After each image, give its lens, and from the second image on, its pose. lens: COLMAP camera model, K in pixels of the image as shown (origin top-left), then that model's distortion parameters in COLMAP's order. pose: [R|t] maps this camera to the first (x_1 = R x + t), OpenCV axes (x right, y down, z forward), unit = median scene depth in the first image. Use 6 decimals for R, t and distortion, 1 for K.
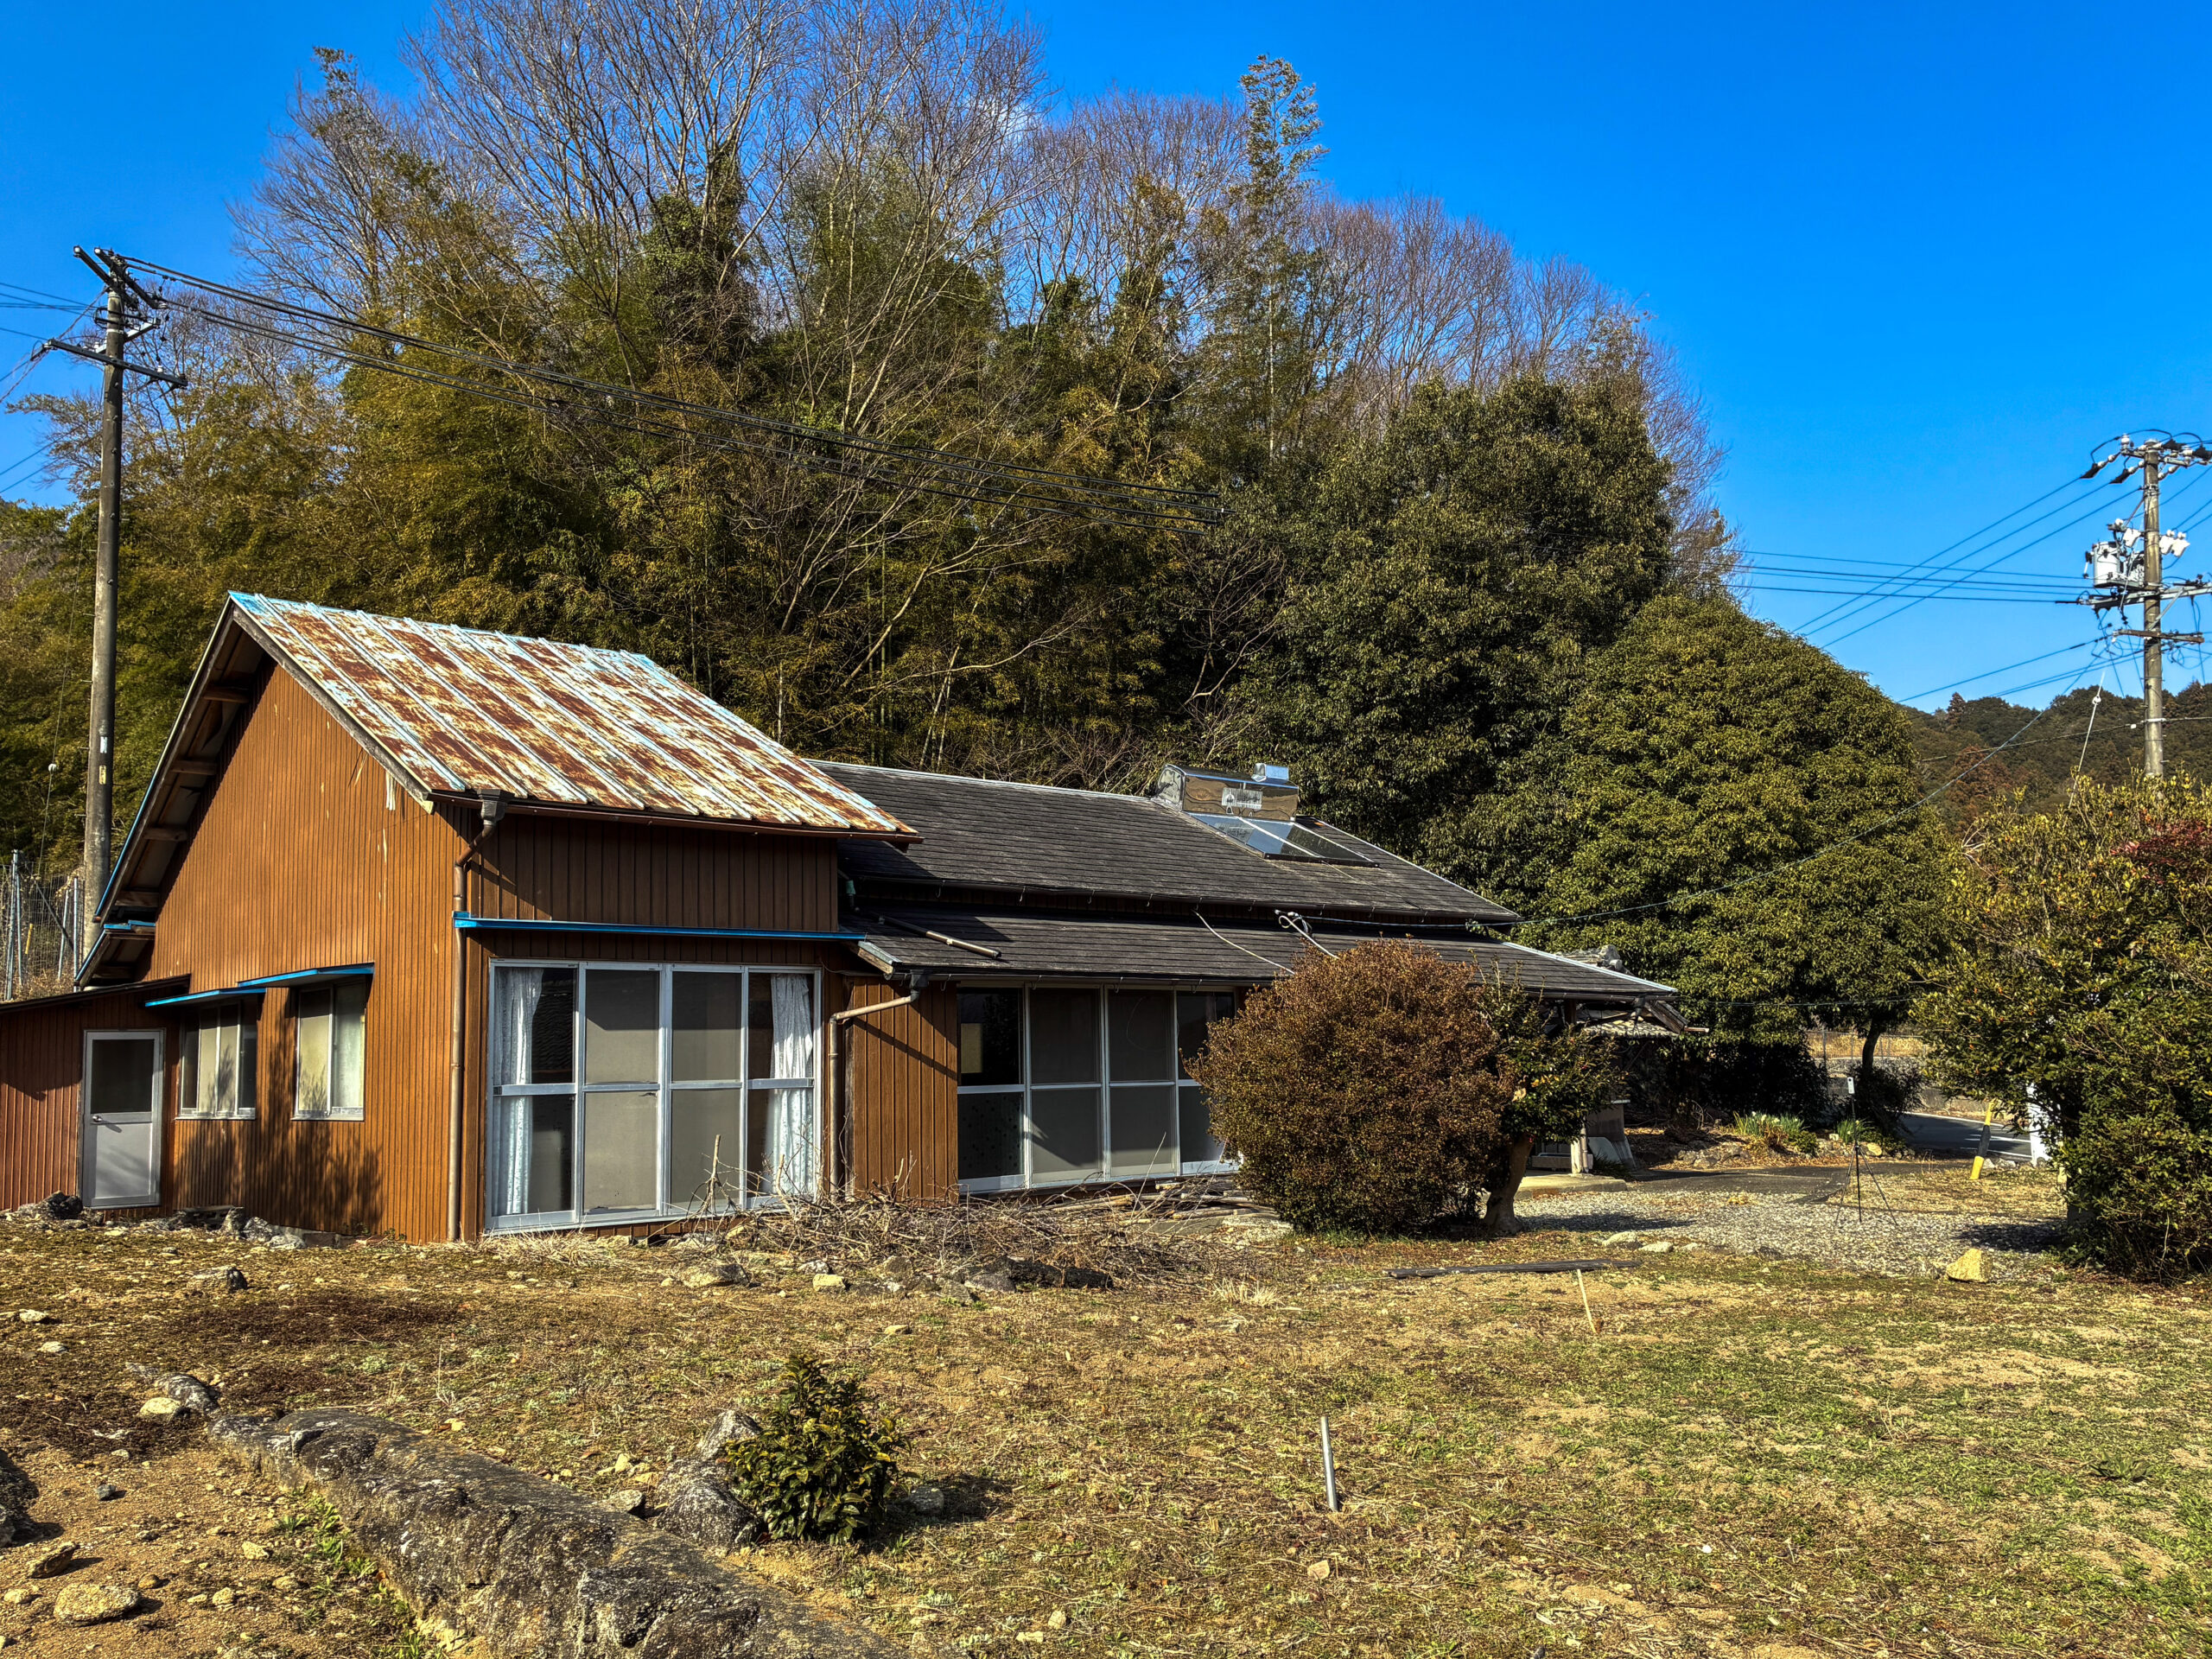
lens RADIAL K [[1783.3, 0, 1157.7], [0, 1783.3, 908.1], [0, 0, 1]] dist [0.064019, -0.055821]
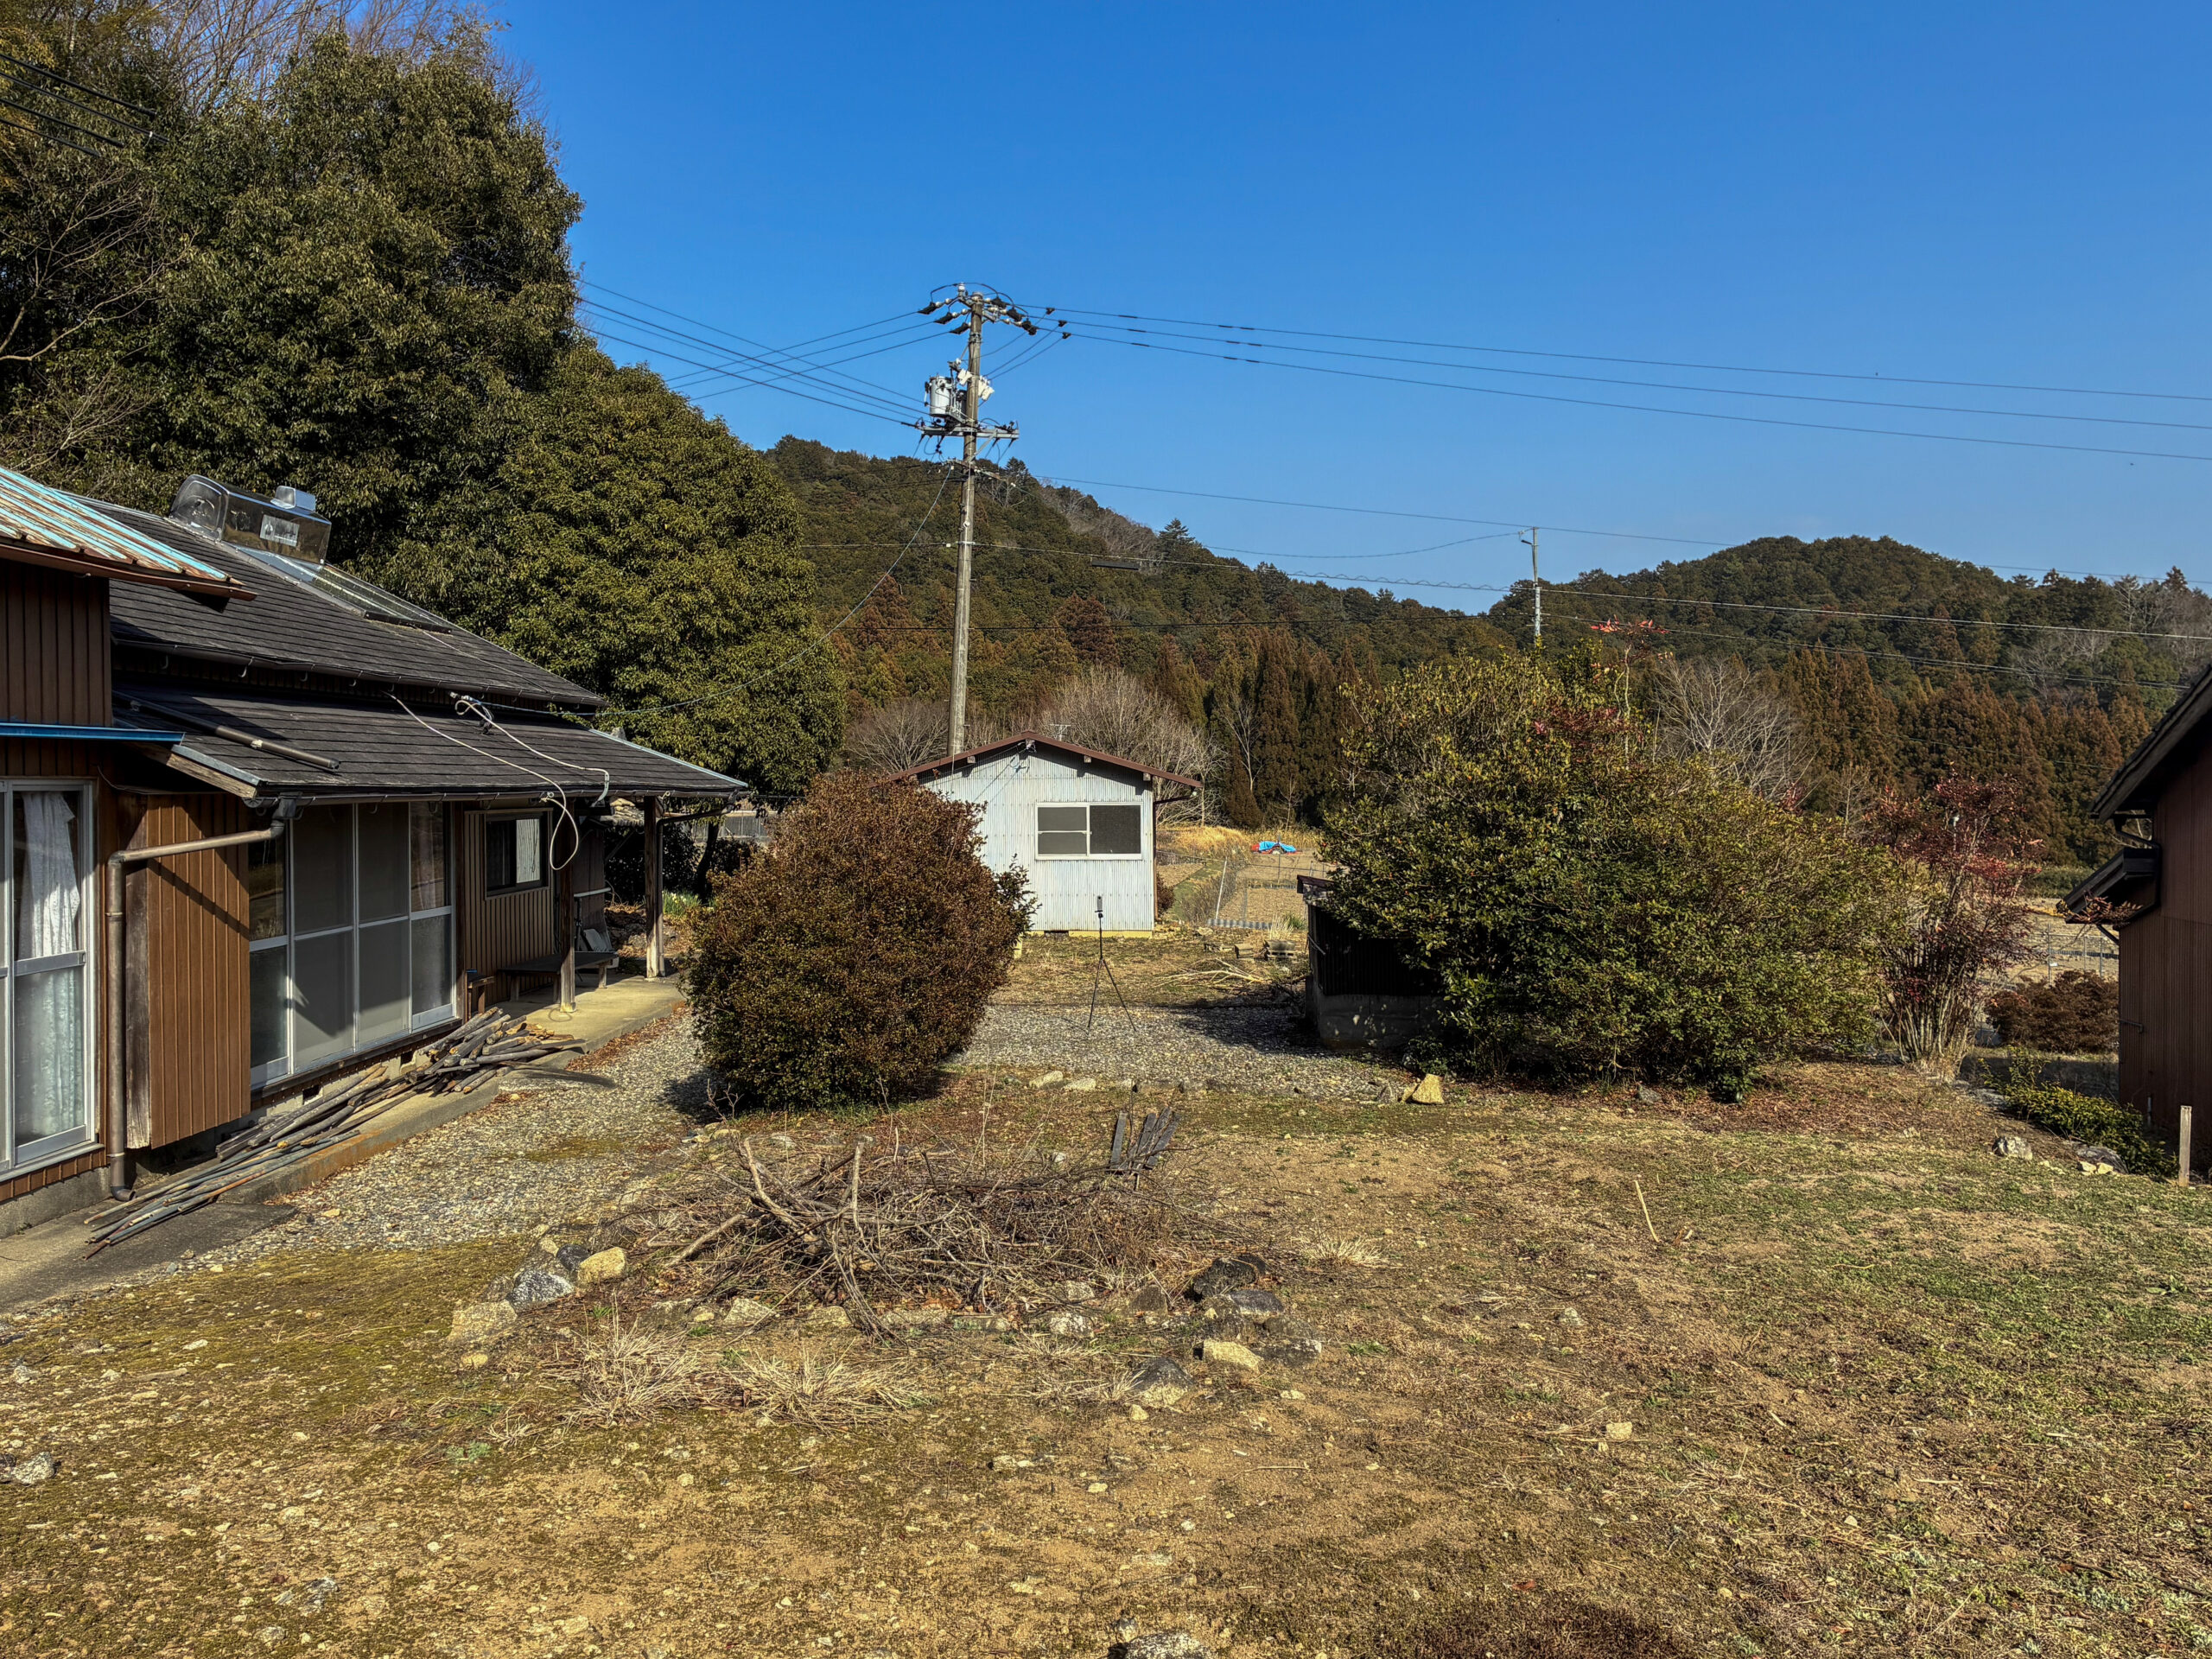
lens RADIAL K [[1744.1, 0, 1106.0], [0, 1744.1, 829.5], [0, 0, 1]] dist [0.038272, -0.000851]
pose [[0.739100, 0.007707, 0.673551, -0.340385], [-0.075915, 0.994517, 0.071924, -0.022807], [-0.669304, -0.104292, 0.735633, 0.274971]]
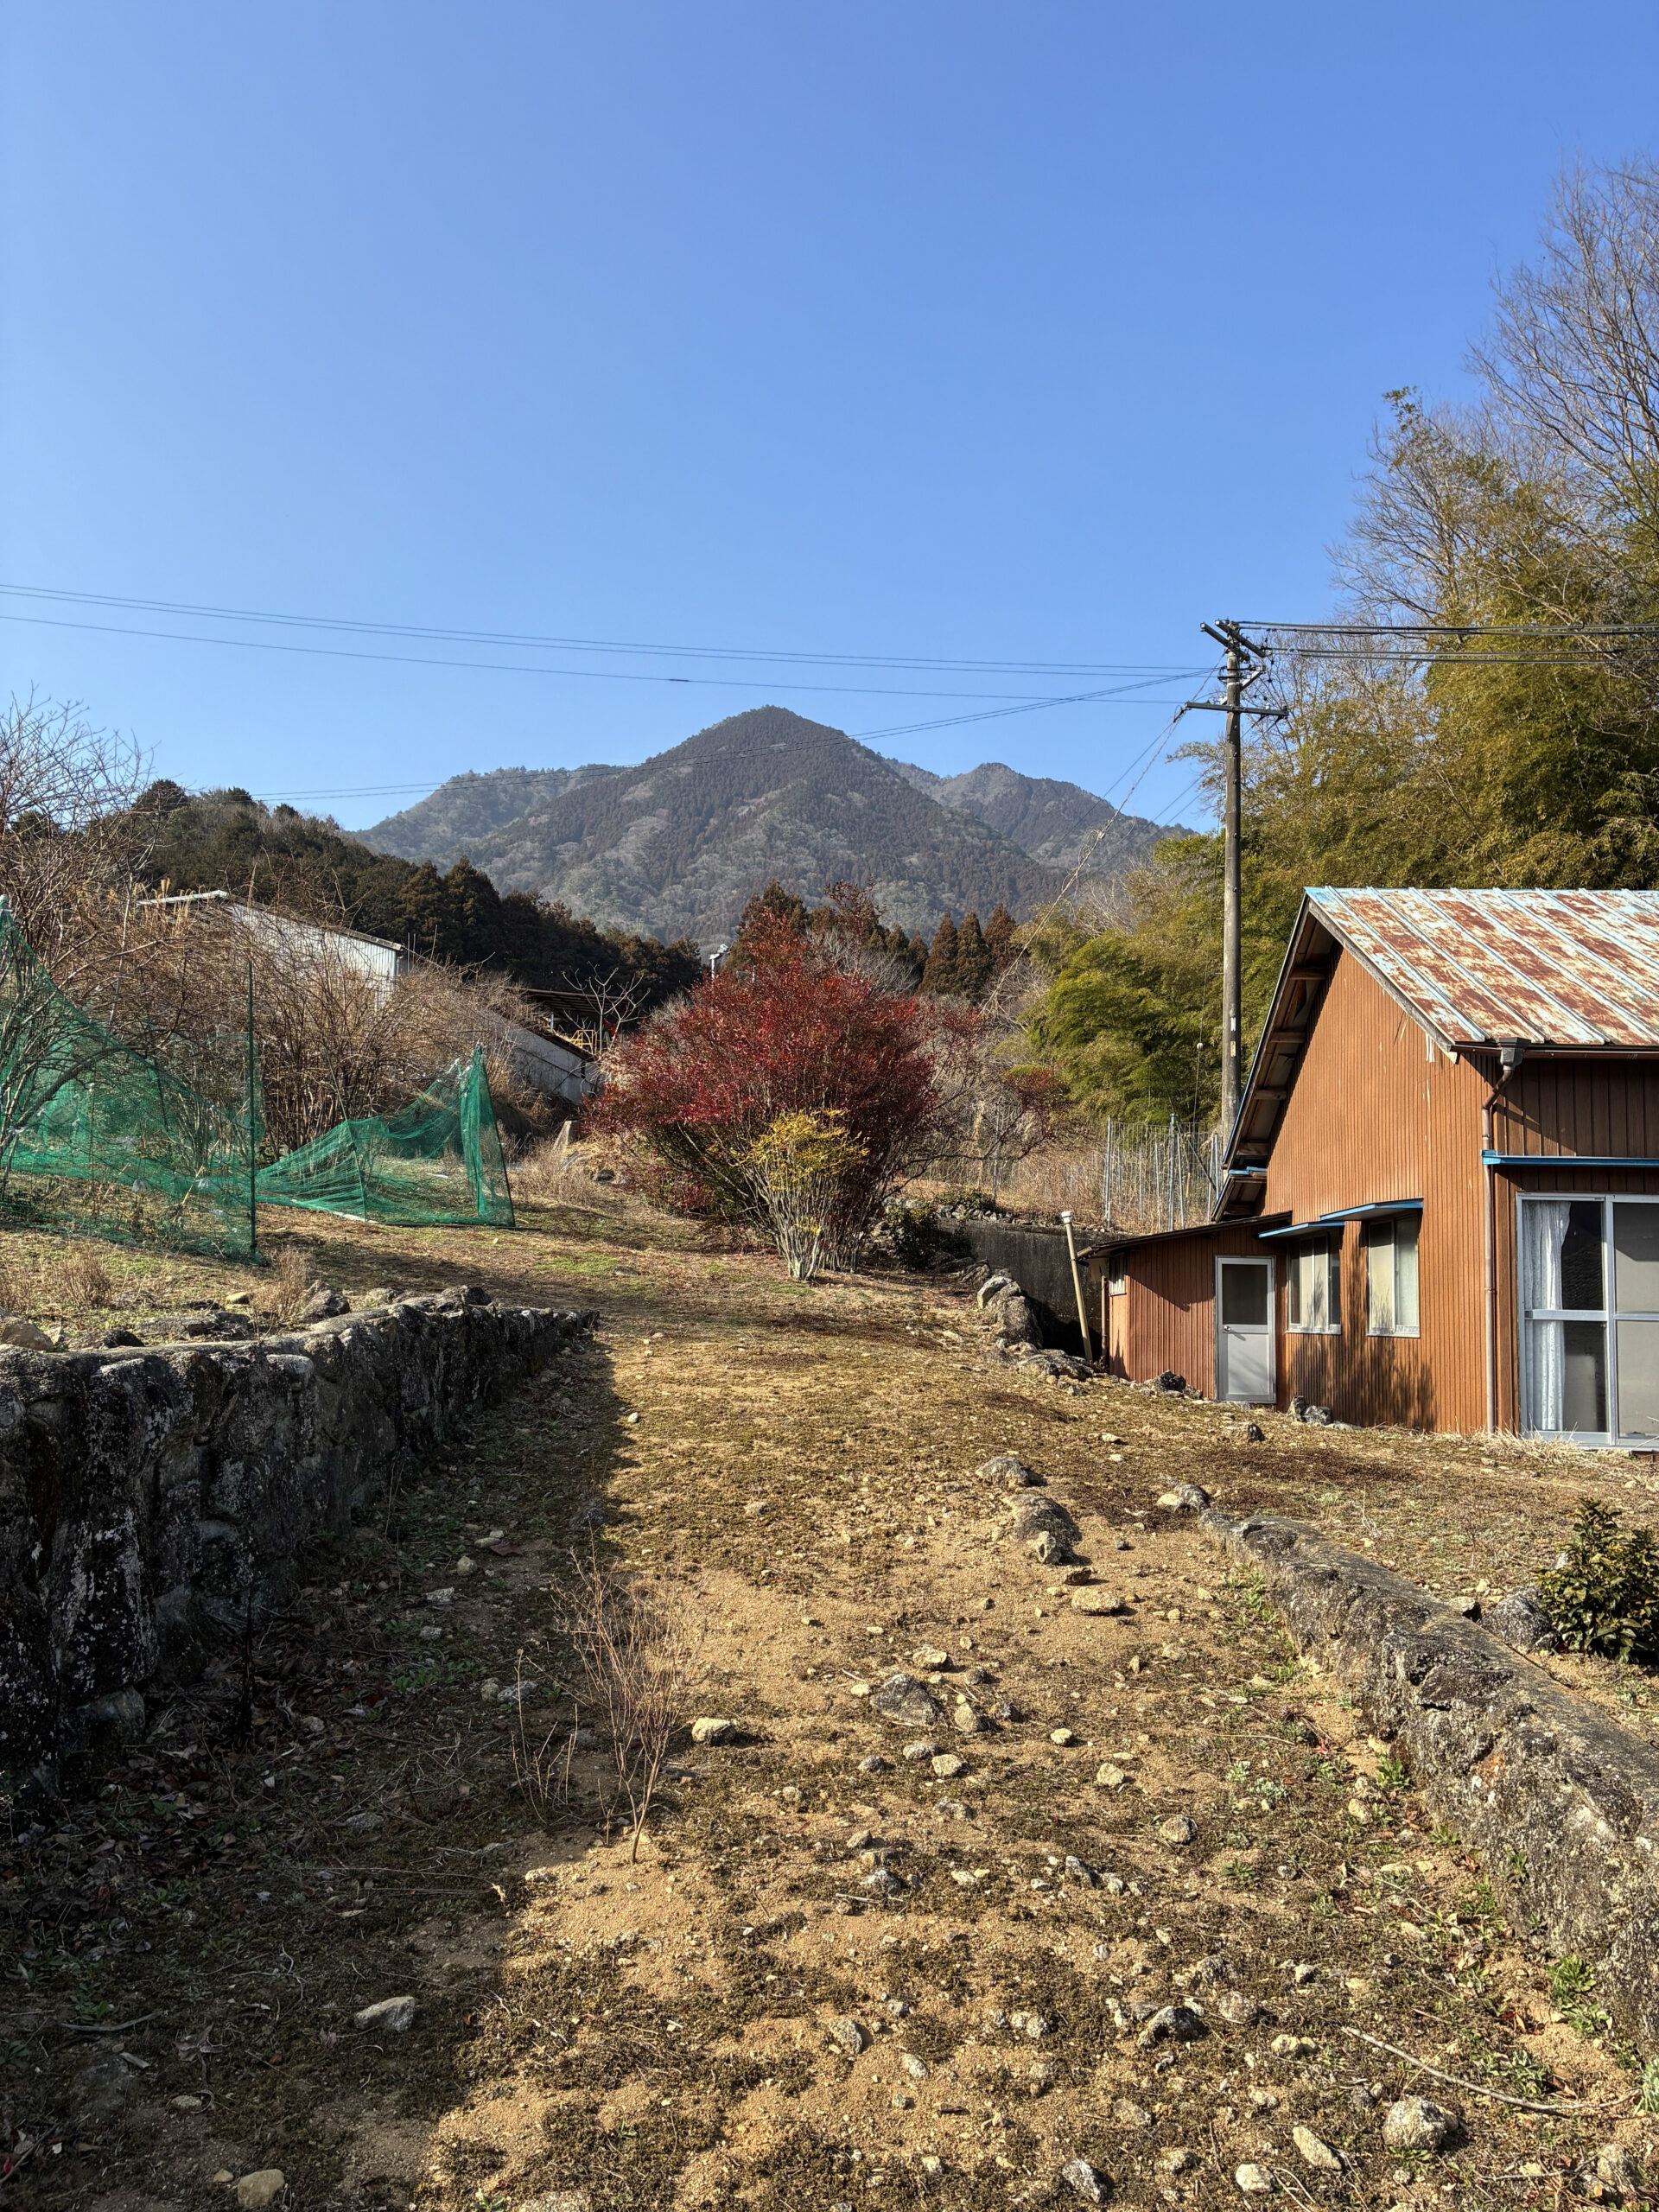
lens RADIAL K [[1744.1, 0, 832.0], [0, 1744.1, 1101.8], [0, 0, 1]] dist [0.038272, -0.000851]
pose [[0.716312, -0.047908, -0.696134, 0.058901], [0.026840, 0.998794, -0.041119, 0.004621], [0.697264, 0.010769, 0.716734, -0.041406]]
